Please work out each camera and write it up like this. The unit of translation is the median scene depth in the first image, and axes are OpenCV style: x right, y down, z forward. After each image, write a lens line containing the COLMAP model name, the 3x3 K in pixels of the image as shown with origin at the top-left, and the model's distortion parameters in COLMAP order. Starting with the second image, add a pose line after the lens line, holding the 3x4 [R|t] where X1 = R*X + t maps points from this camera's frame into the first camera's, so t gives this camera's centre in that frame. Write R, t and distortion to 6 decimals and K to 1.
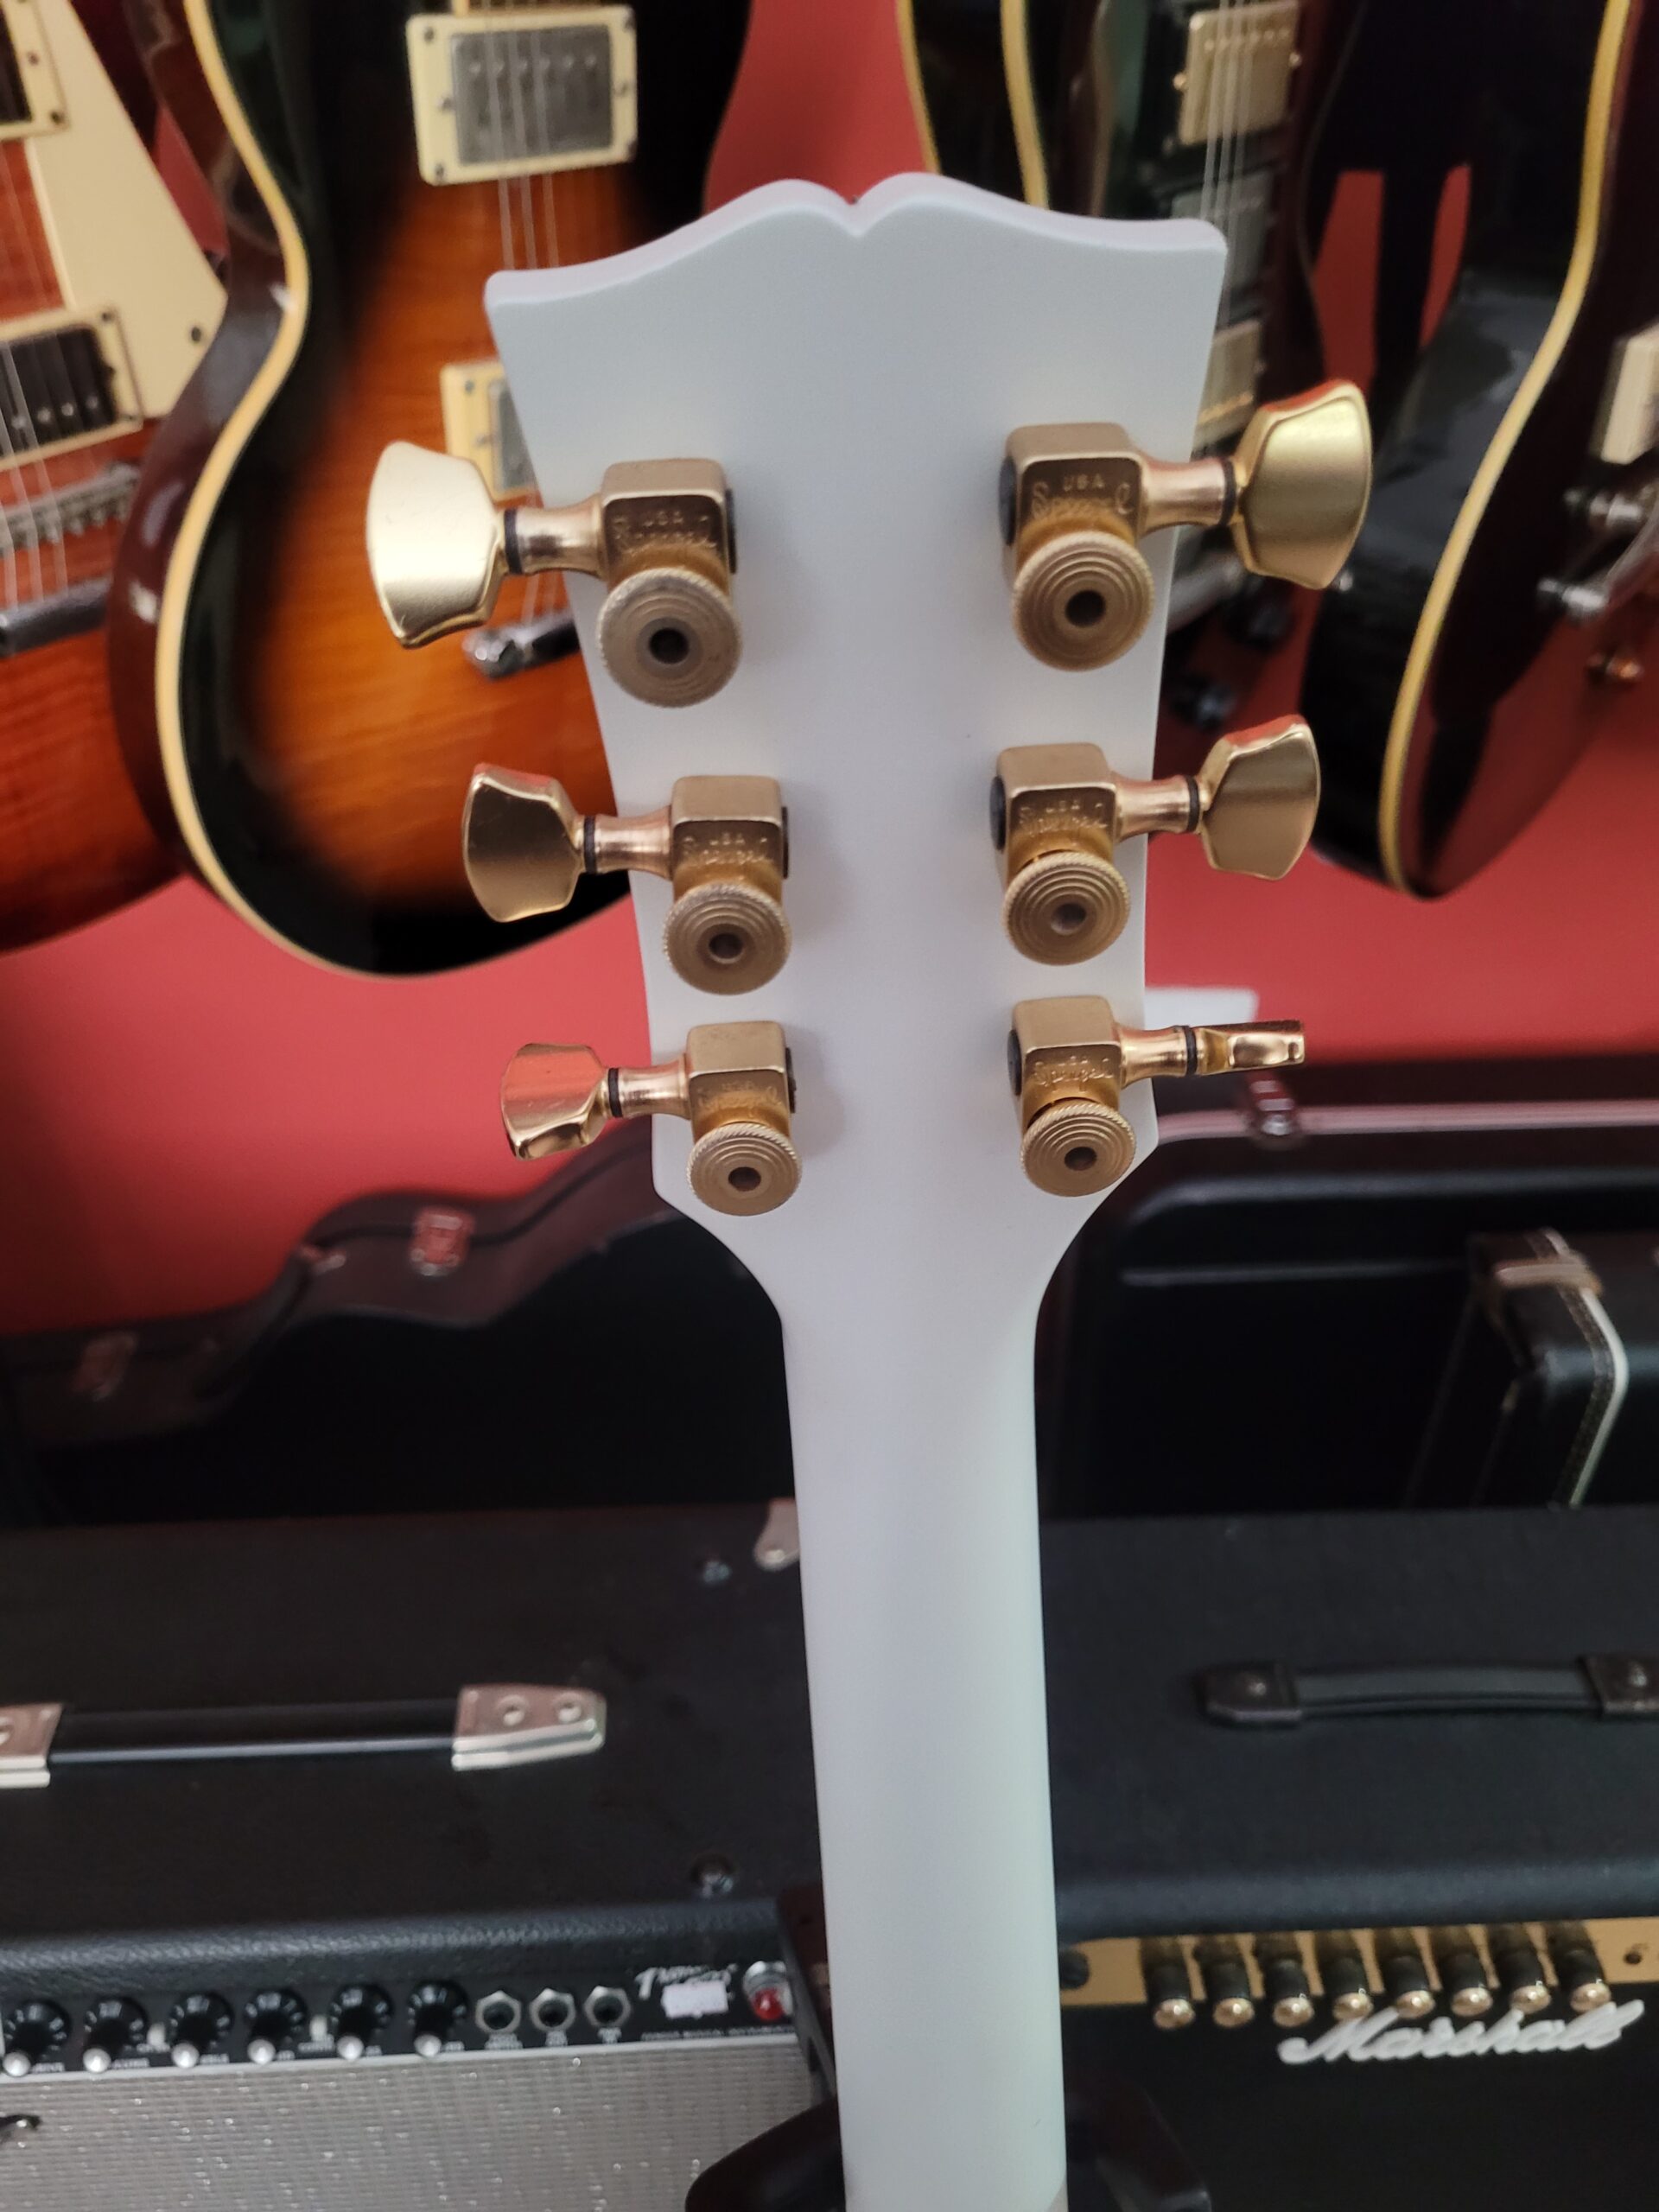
lens RADIAL K [[1720.7, 0, 843.1], [0, 1720.7, 1095.5], [0, 0, 1]] dist [0.004319, -0.017269]
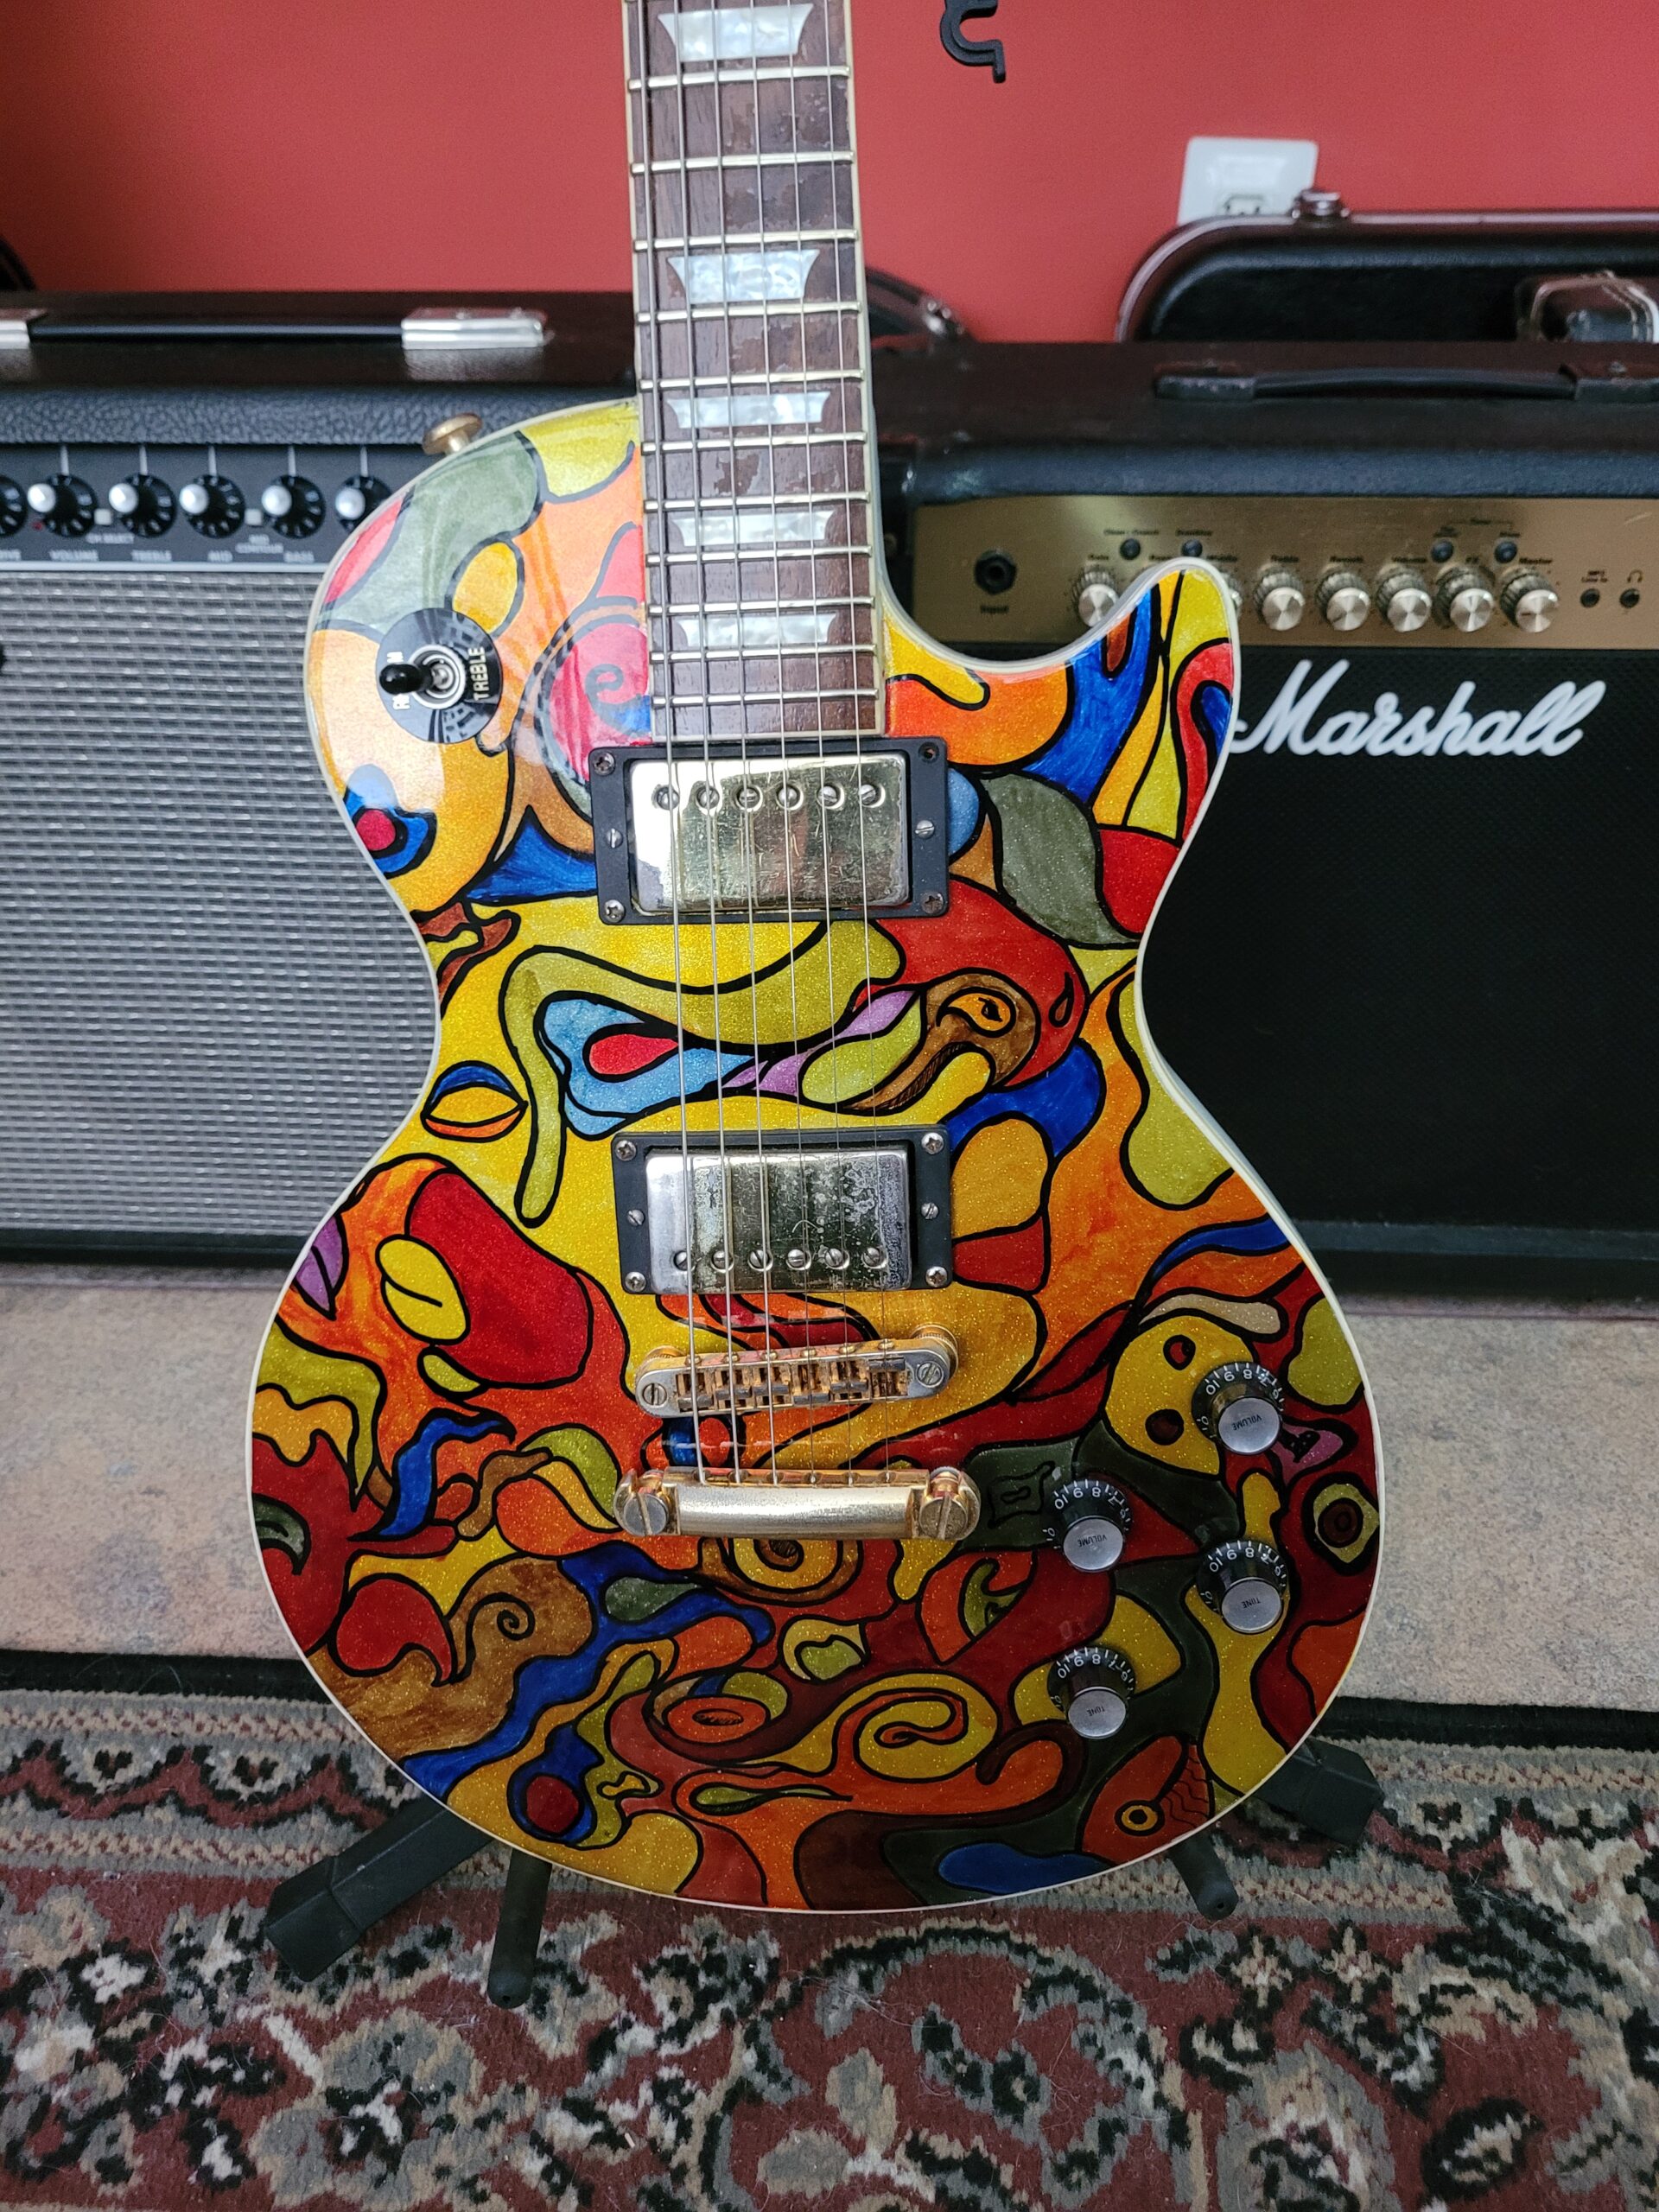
lens RADIAL K [[1690.0, 0, 859.5], [0, 1690.0, 1111.3], [0, 0, 1]] dist [0.007511, -0.001461]
pose [[0.993995, 0.042656, -0.100774, 0.170395], [-0.042805, 0.999083, 0.000682, 0.845819], [0.100711, 0.003636, 0.994909, 0.017535]]
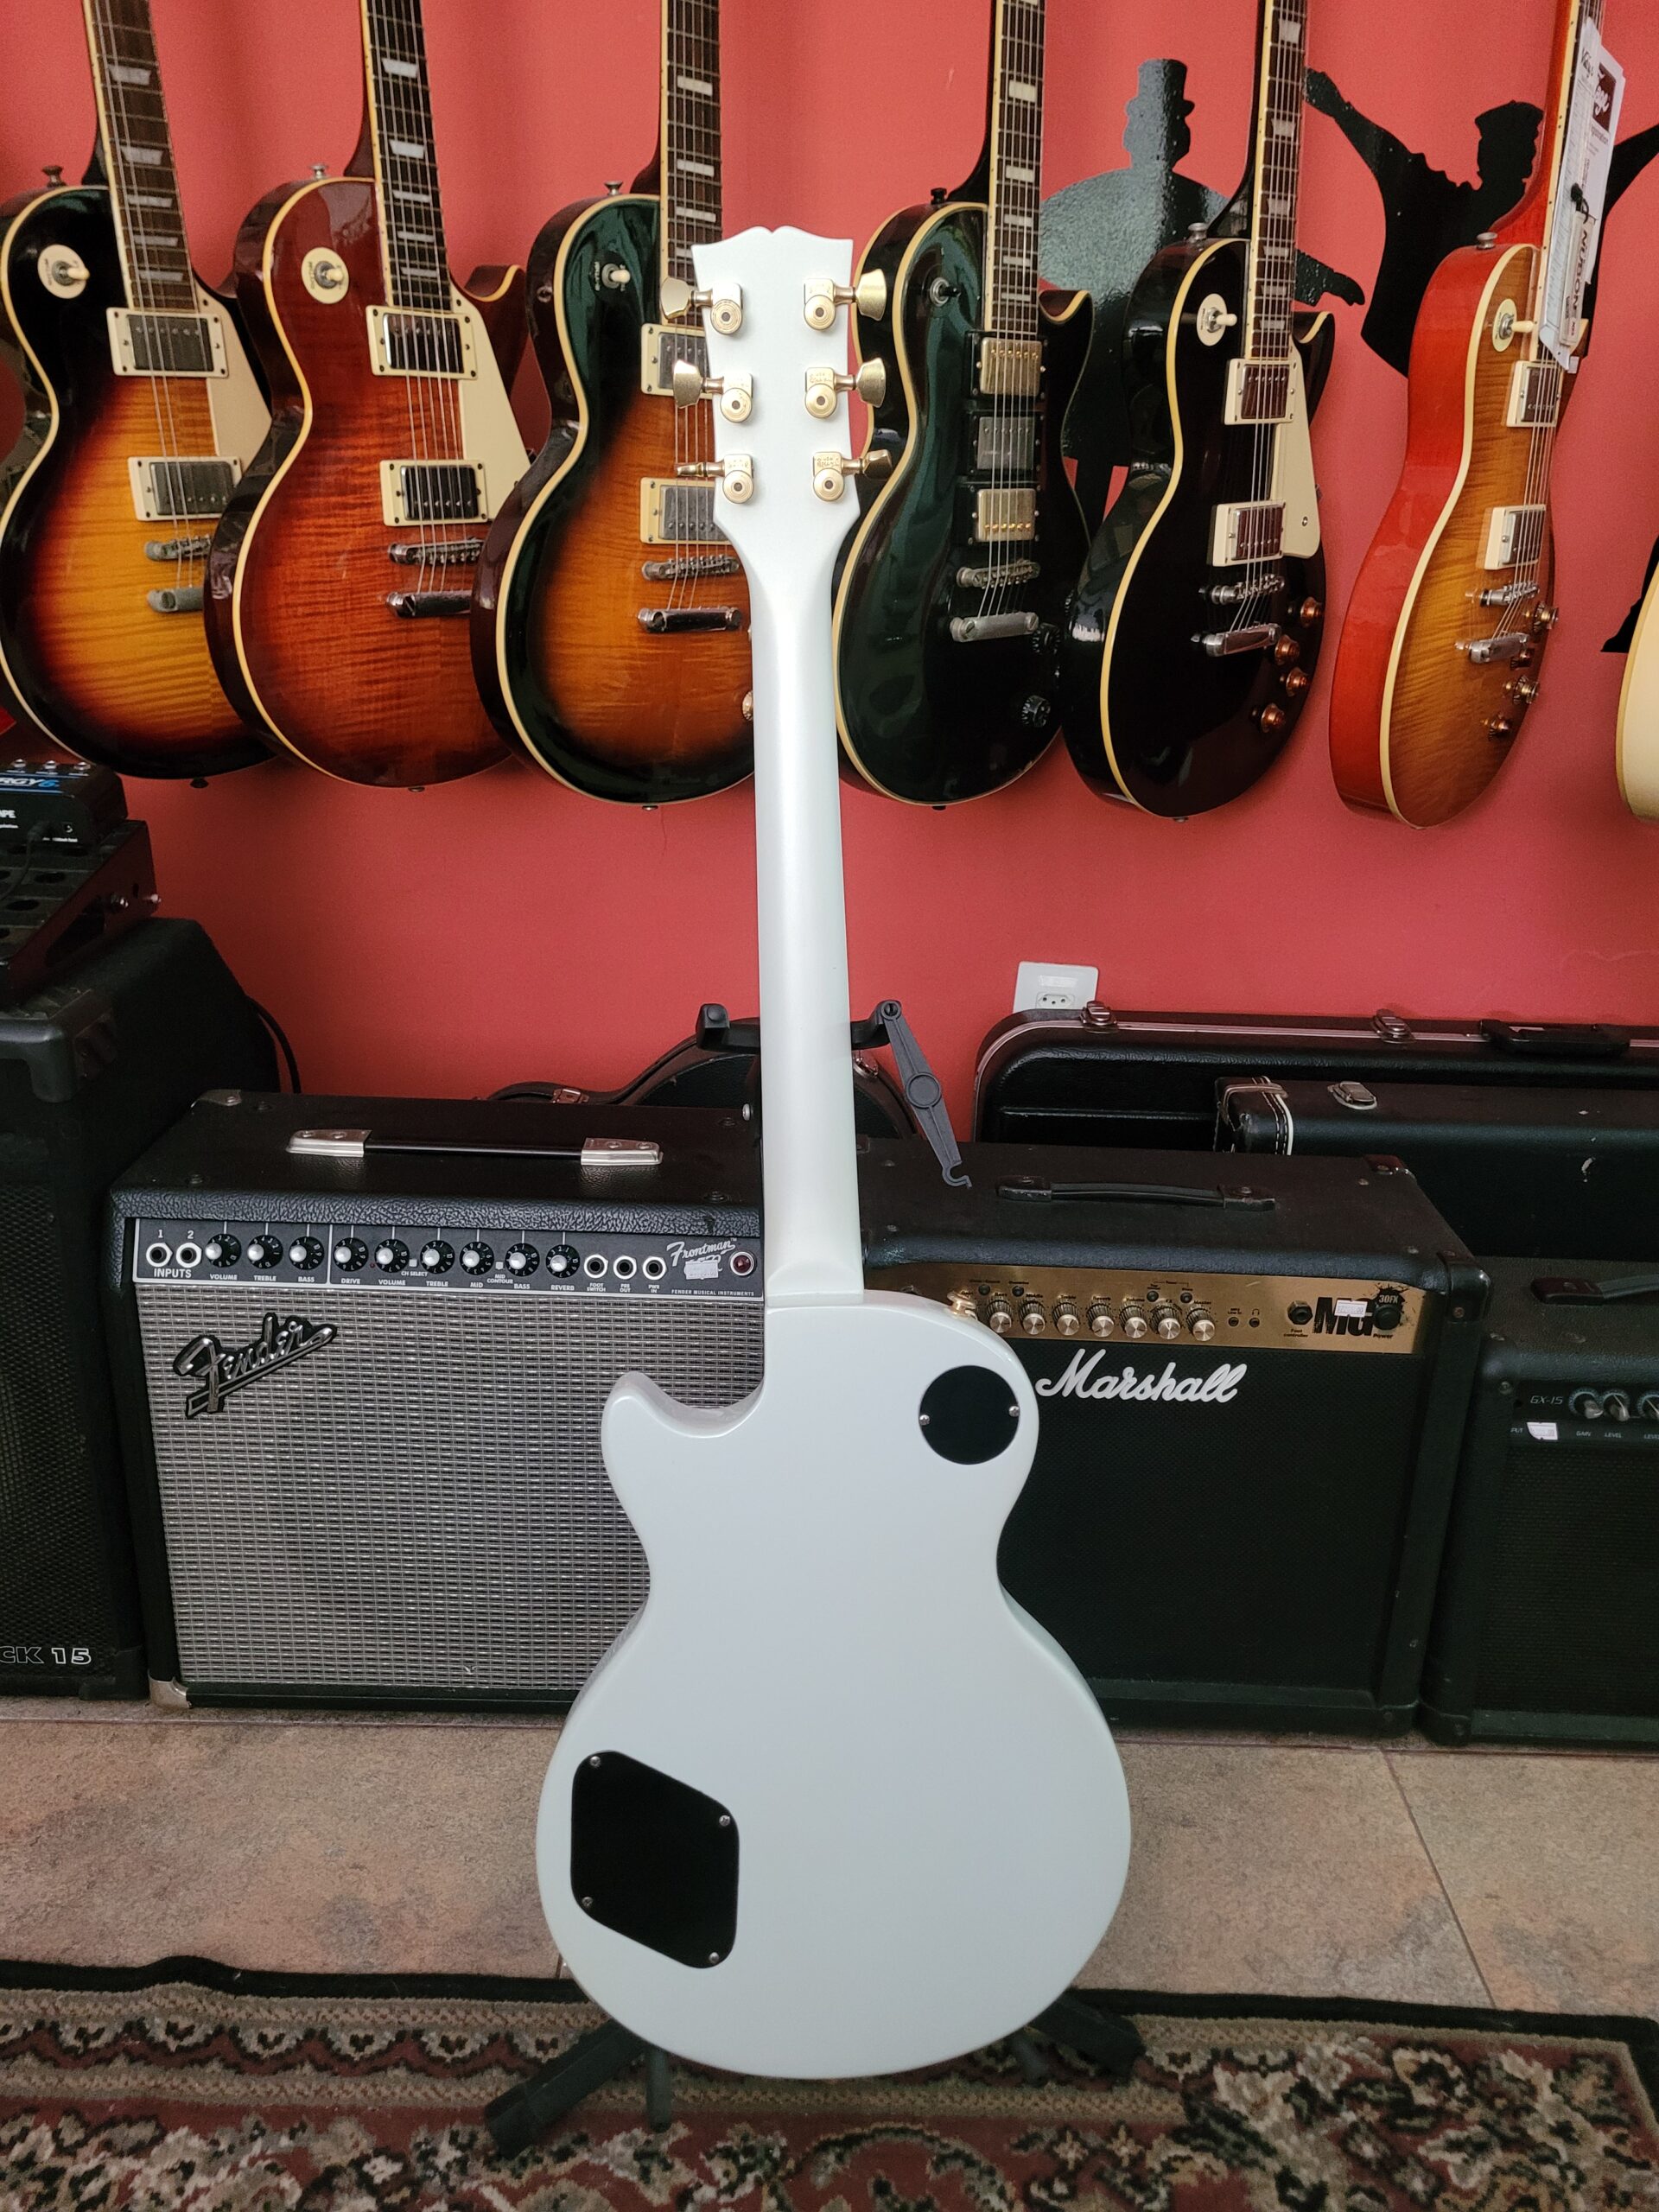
lens RADIAL K [[1681.2, 0, 854.7], [0, 1681.2, 1115.1], [0, 0, 1]] dist [0.035192, -0.001051]
pose [[0.998439, 0.043619, -0.034886, 0.130753], [-0.050980, 0.966867, -0.250139, 0.786140], [0.022819, 0.251527, 0.967581, -0.768528]]
